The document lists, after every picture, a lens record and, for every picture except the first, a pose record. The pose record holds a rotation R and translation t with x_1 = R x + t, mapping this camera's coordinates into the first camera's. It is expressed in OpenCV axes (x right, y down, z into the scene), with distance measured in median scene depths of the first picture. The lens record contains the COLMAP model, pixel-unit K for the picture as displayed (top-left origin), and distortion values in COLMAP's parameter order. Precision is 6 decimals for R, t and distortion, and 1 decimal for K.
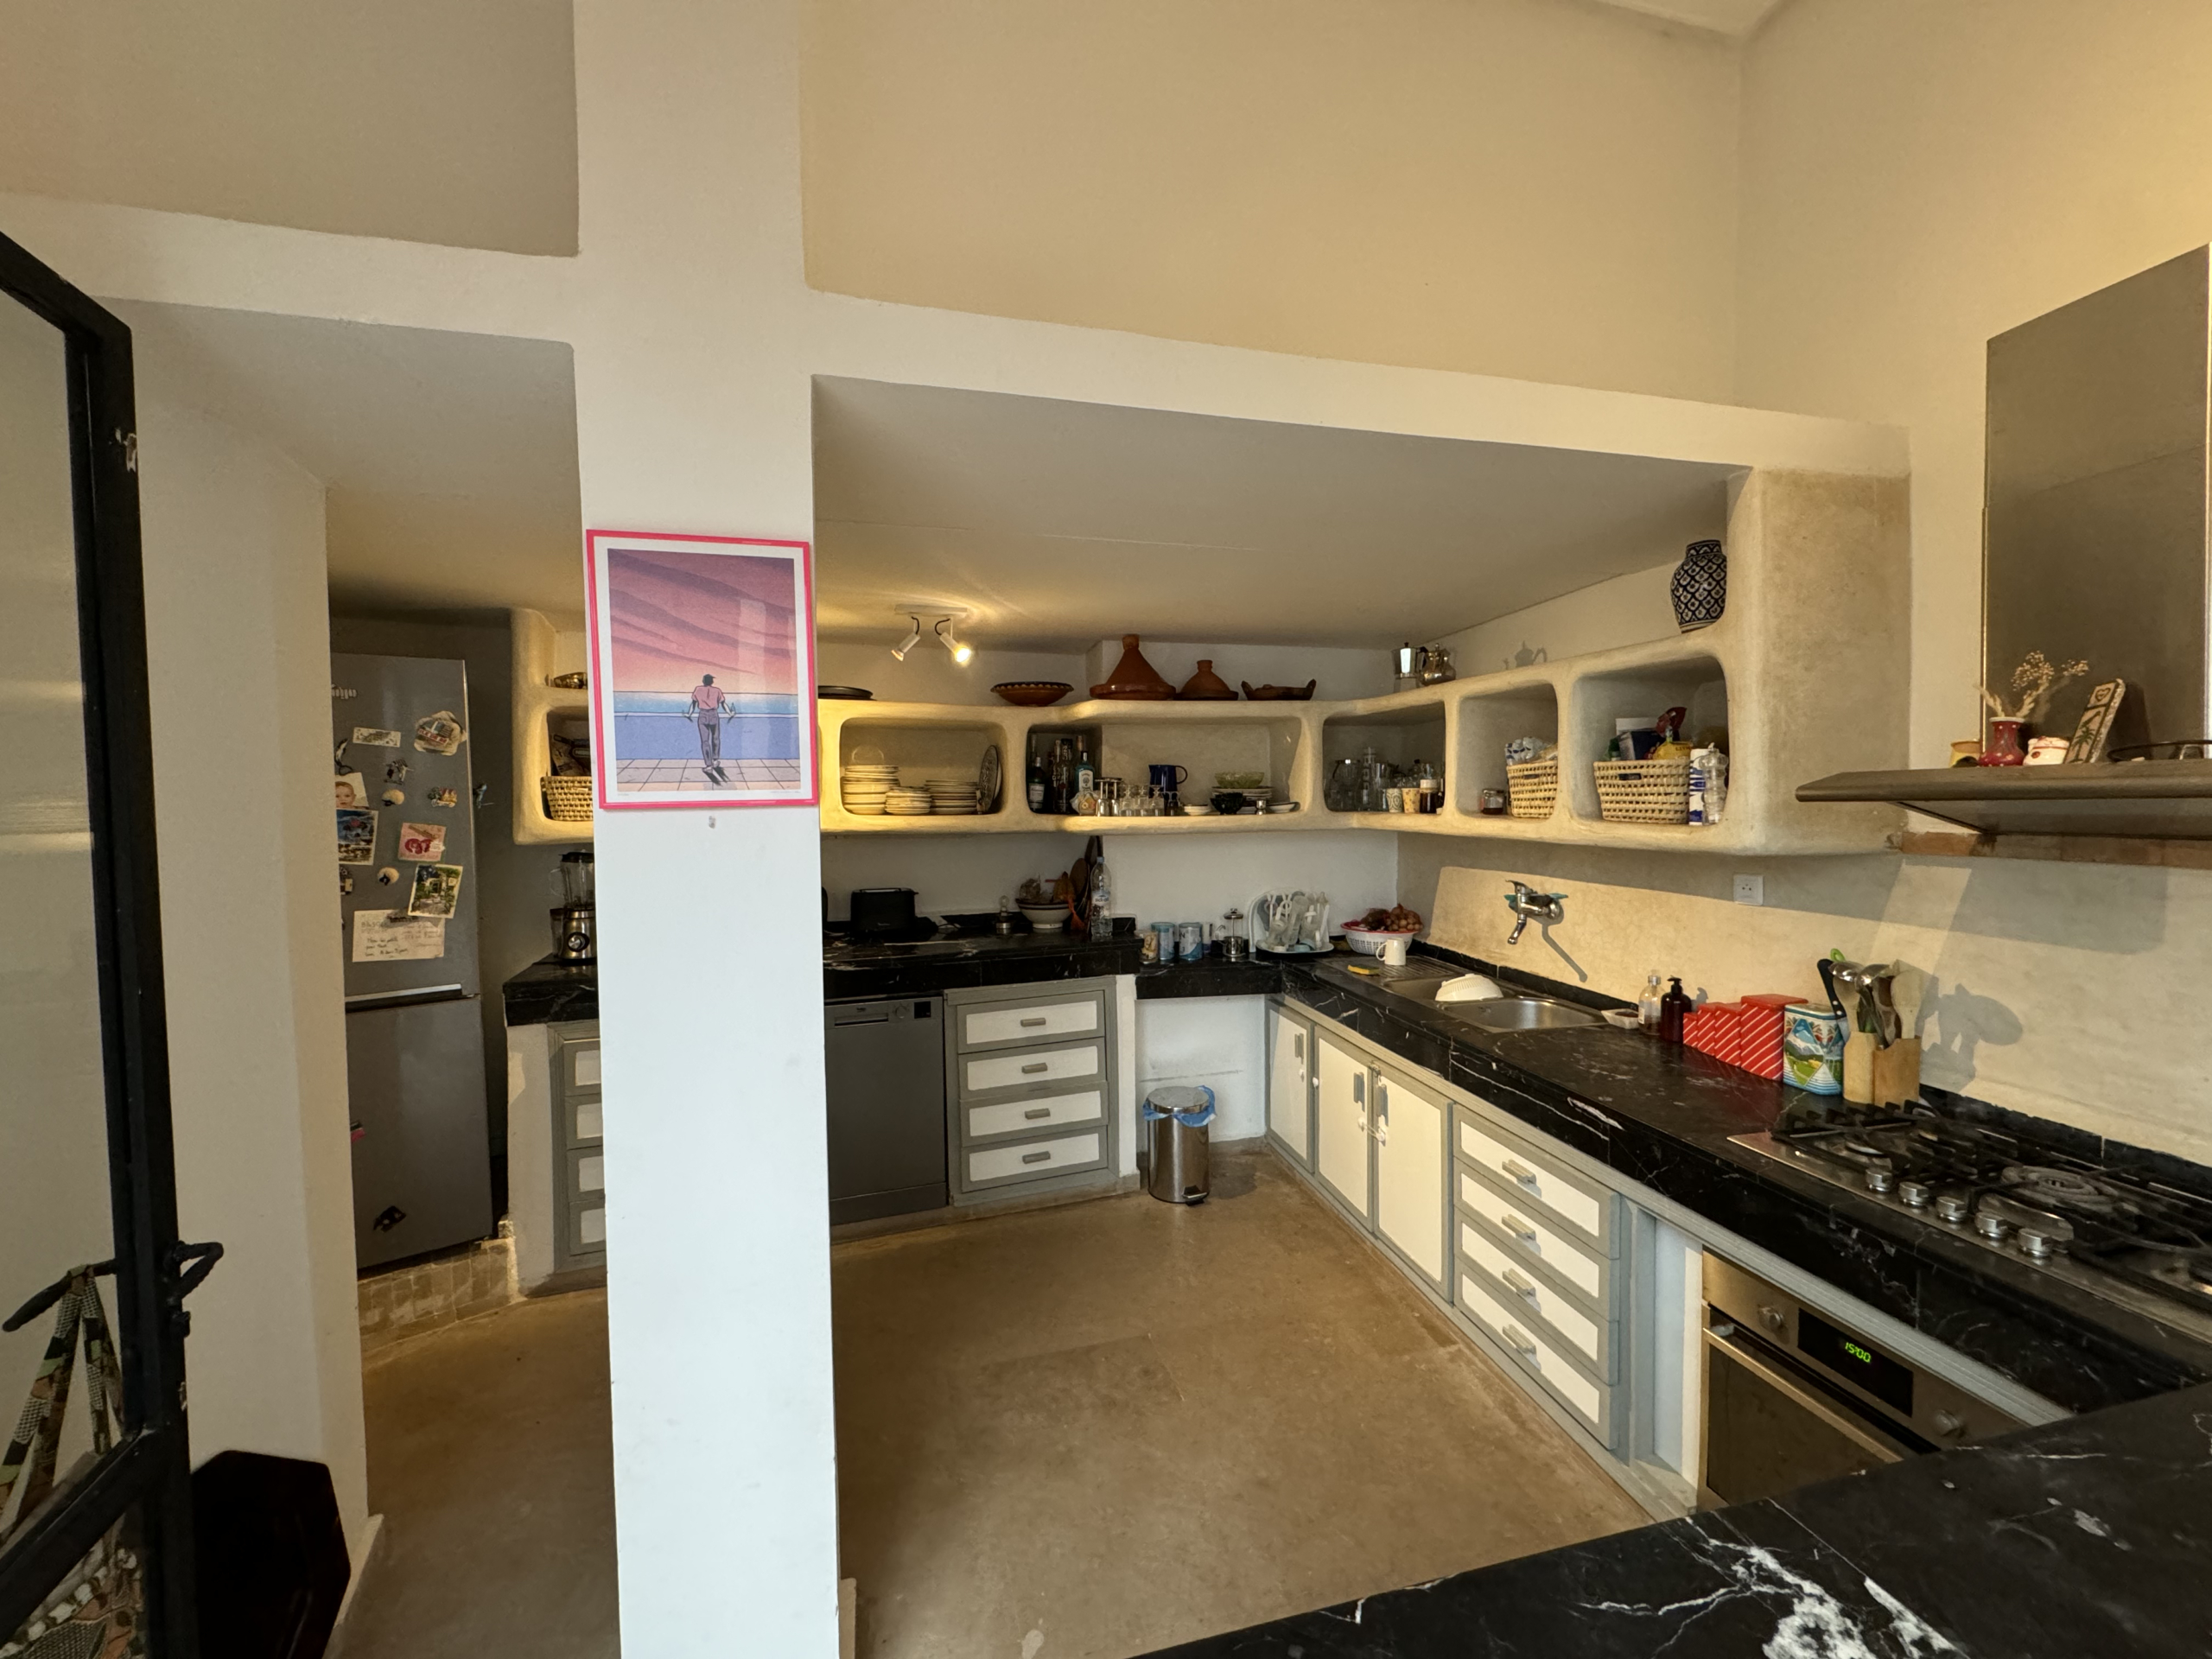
lens RADIAL K [[880.2, 0, 1109.2], [0, 880.2, 827.6], [0, 0, 1]] dist [-0.002209, 0.000256]
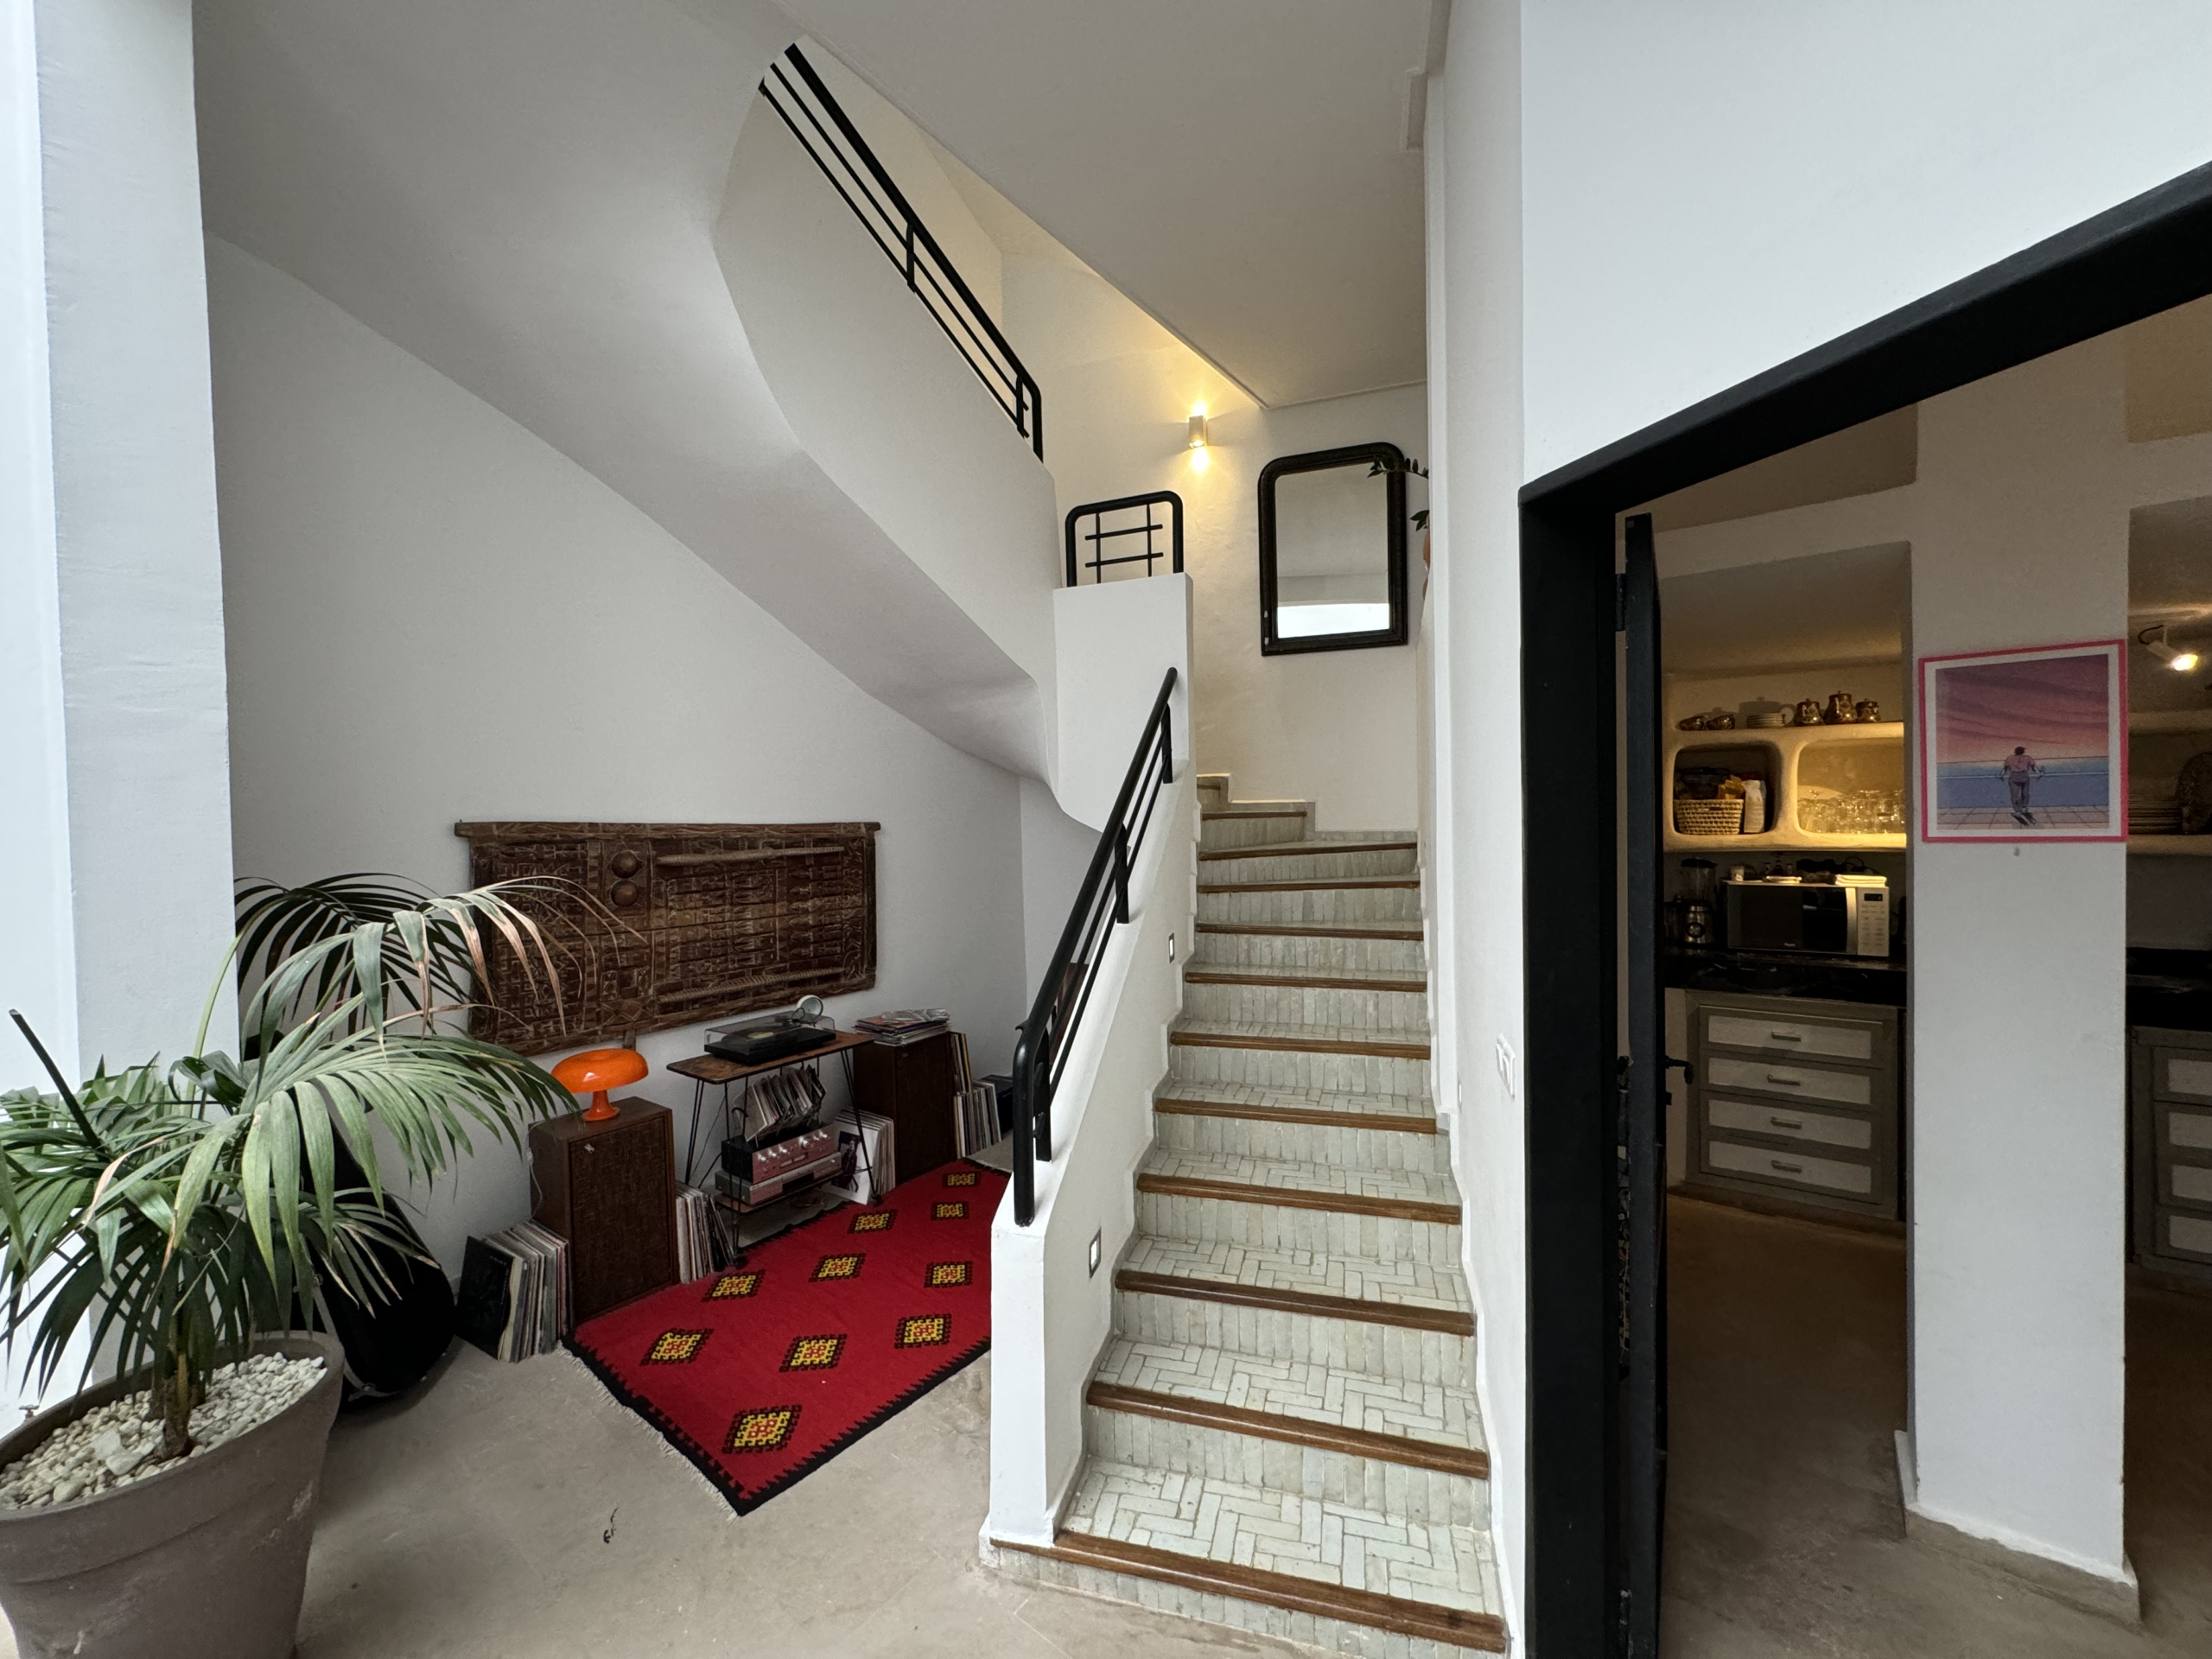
lens RADIAL K [[880.2, 0, 1103.4], [0, 880.2, 827.9], [0, 0, 1]] dist [-0.002209, 0.000256]
pose [[0.575331, 0.015850, -0.817767, -0.095130], [-0.015376, 0.999845, 0.008562, -0.021870], [0.817776, 0.007648, 0.575486, -0.639236]]
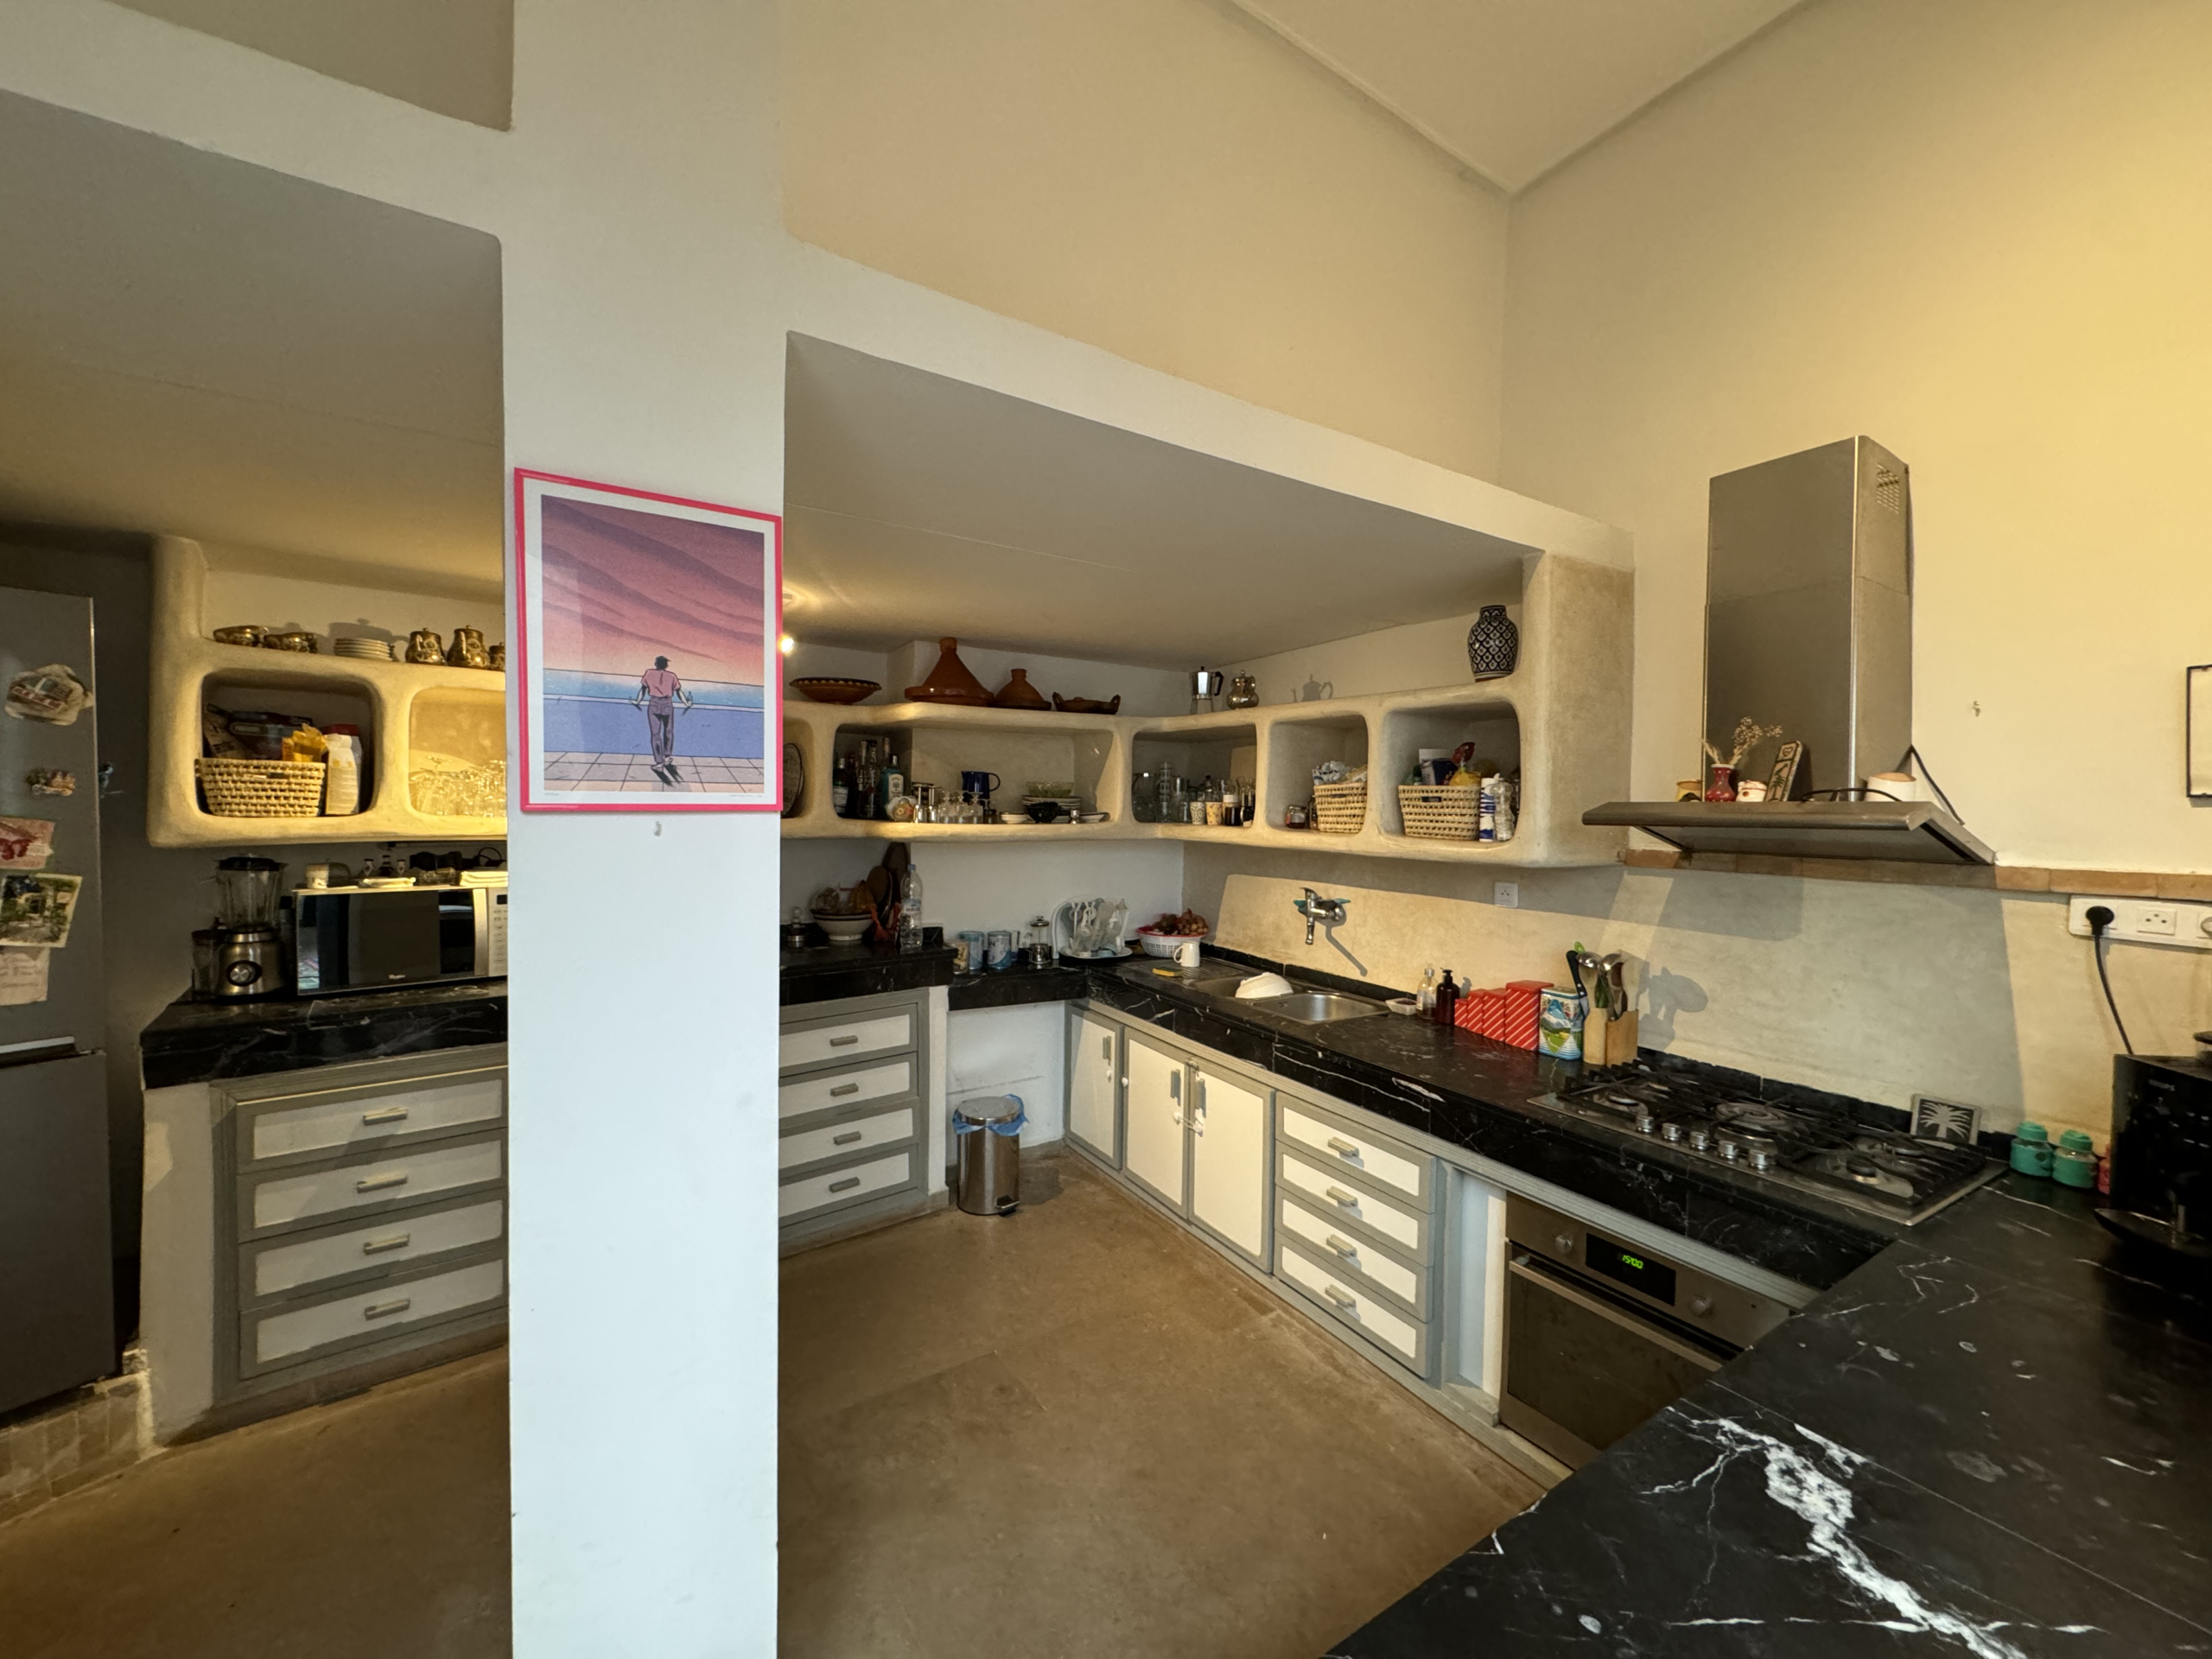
lens RADIAL K [[880.2, 0, 1111.3], [0, 880.2, 828.0], [0, 0, 1]] dist [-0.002209, 0.000256]
pose [[0.946208, 0.016336, 0.323146, -0.201565], [-0.014541, 0.999863, -0.007968, -0.004270], [-0.323232, 0.002840, 0.946316, 0.031417]]
